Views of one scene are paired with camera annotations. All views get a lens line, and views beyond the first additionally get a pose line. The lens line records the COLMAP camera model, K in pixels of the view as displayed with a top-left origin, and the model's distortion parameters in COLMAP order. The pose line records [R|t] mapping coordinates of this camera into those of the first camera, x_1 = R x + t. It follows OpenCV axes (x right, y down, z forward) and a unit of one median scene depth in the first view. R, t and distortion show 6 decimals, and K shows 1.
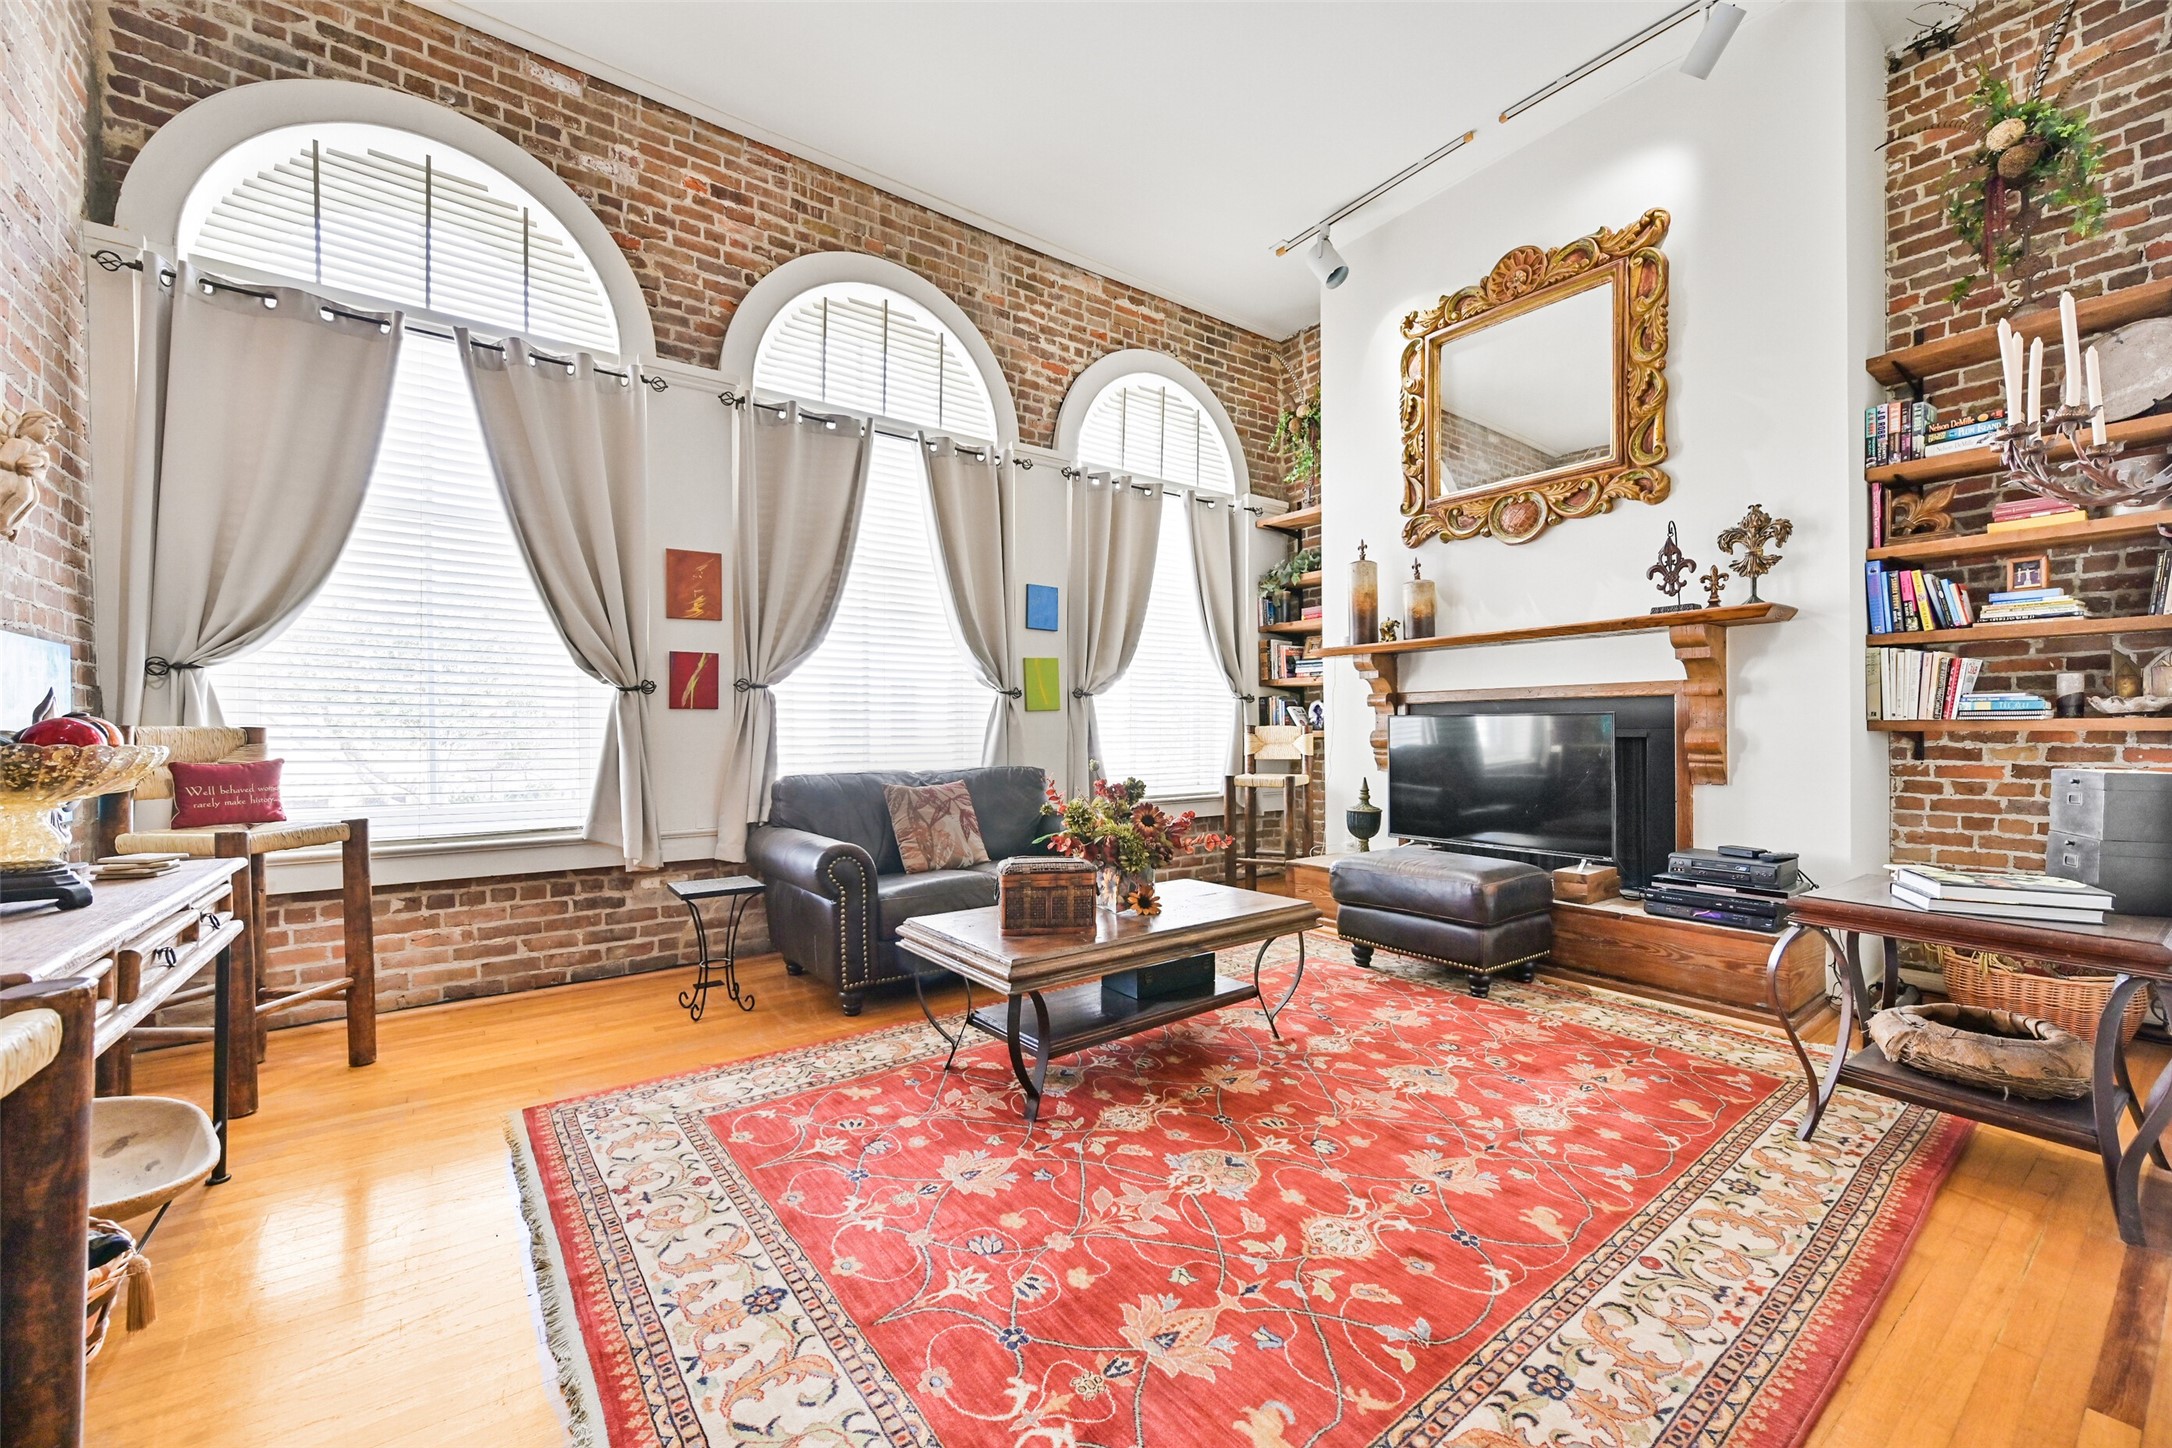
lens RADIAL K [[874.2, 0, 1098.2], [0, 874.2, 728.1], [0, 0, 1]] dist [0.000390, -0.001356]
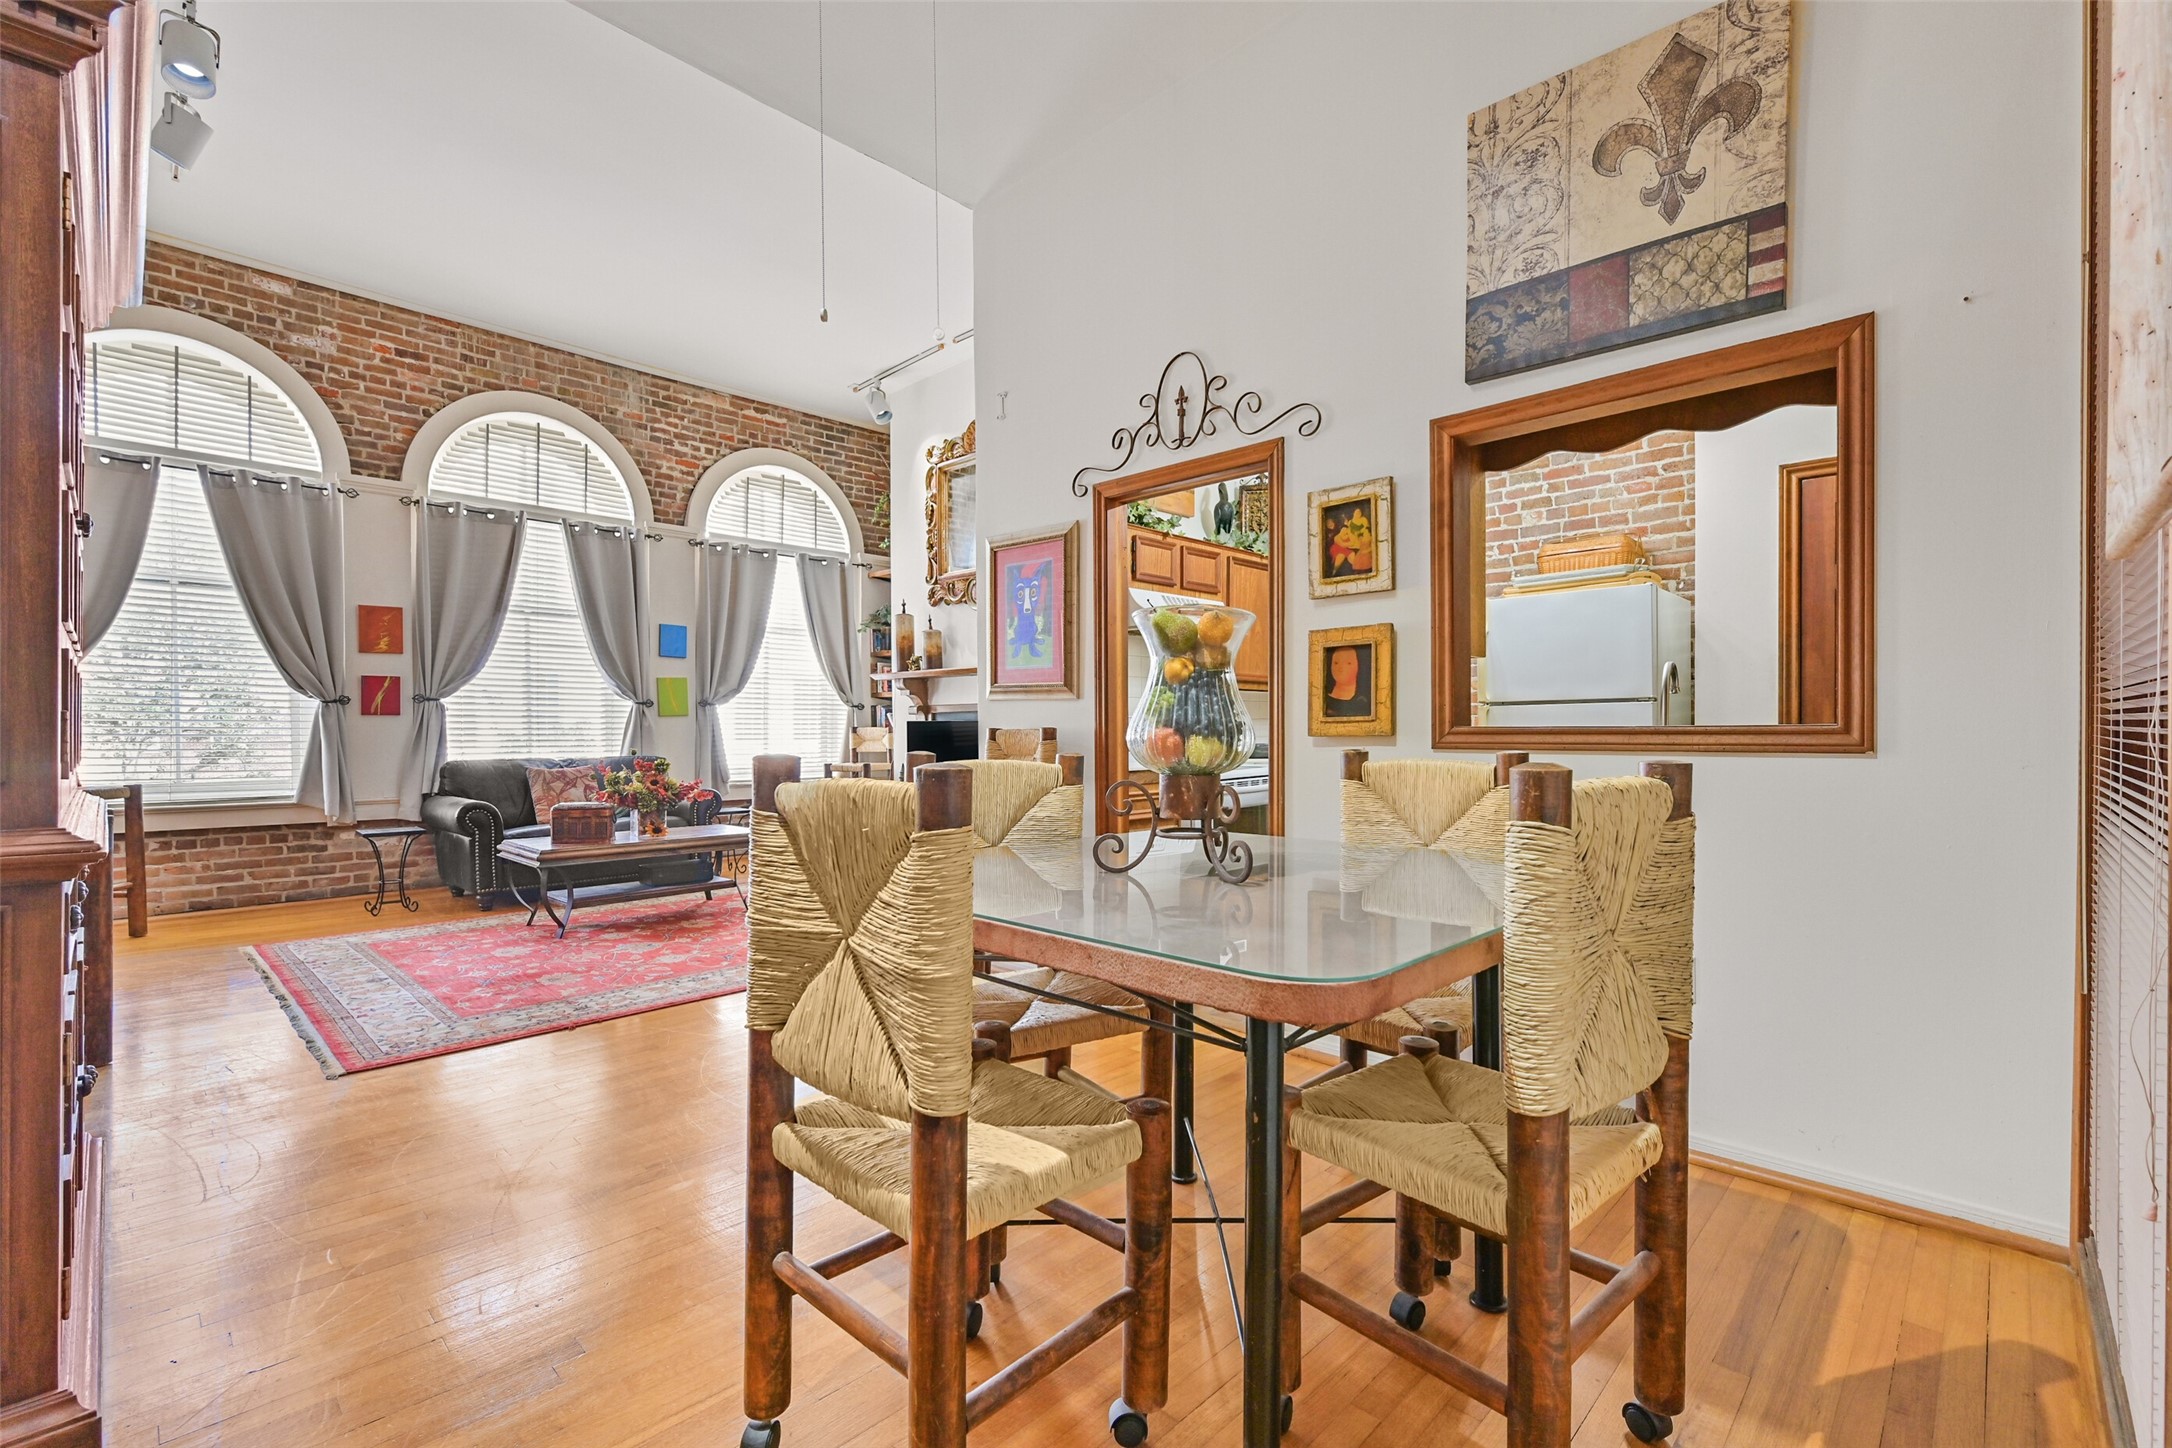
lens RADIAL K [[915.6, 0, 1077.5], [0, 915.6, 733.3], [0, 0, 1]] dist [-0.000832, -0.000829]
pose [[0.985971, 0.003178, 0.166885, 0.413176], [-0.004494, 0.999962, 0.007511, -0.008097], [-0.166855, -0.008155, 0.985948, -0.671453]]
